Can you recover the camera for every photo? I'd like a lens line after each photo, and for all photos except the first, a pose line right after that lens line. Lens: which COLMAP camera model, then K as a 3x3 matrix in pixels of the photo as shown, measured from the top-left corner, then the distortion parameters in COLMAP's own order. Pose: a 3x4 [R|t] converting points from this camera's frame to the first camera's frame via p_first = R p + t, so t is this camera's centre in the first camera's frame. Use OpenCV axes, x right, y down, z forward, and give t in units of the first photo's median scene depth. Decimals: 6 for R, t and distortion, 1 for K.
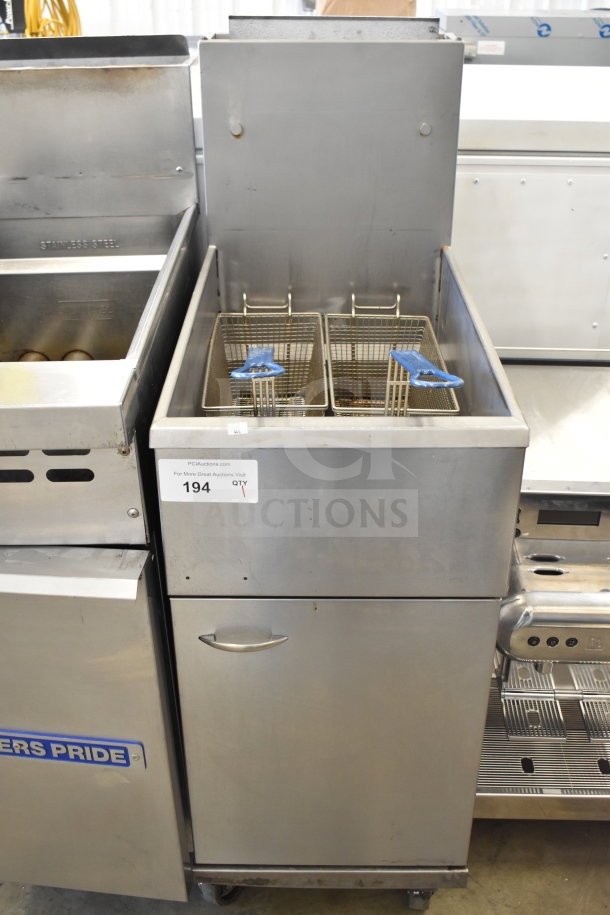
lens RADIAL K [[986.0, 0, 305.0], [0, 986.0, 457.5], [0, 0, 1]] dist [-0.025607, -0.024558]
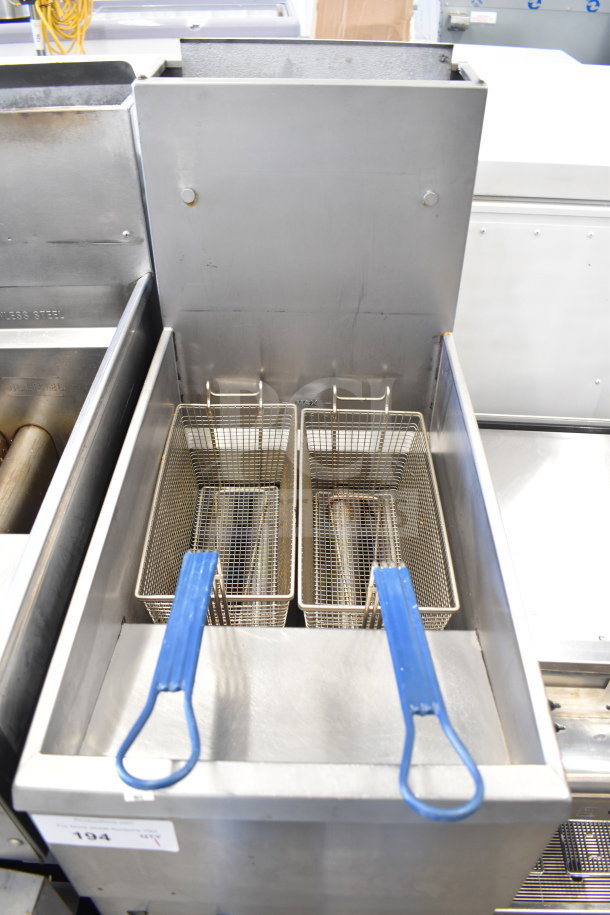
lens RADIAL K [[724.0, 0, 305.0], [0, 724.0, 457.5], [0, 0, 1]] dist [-0.078233, 0.001872]
pose [[0.999825, 0.016438, -0.008957, 0.029517], [-0.014312, 0.979633, 0.200287, -0.228674], [0.012067, -0.200124, 0.979696, 0.374519]]
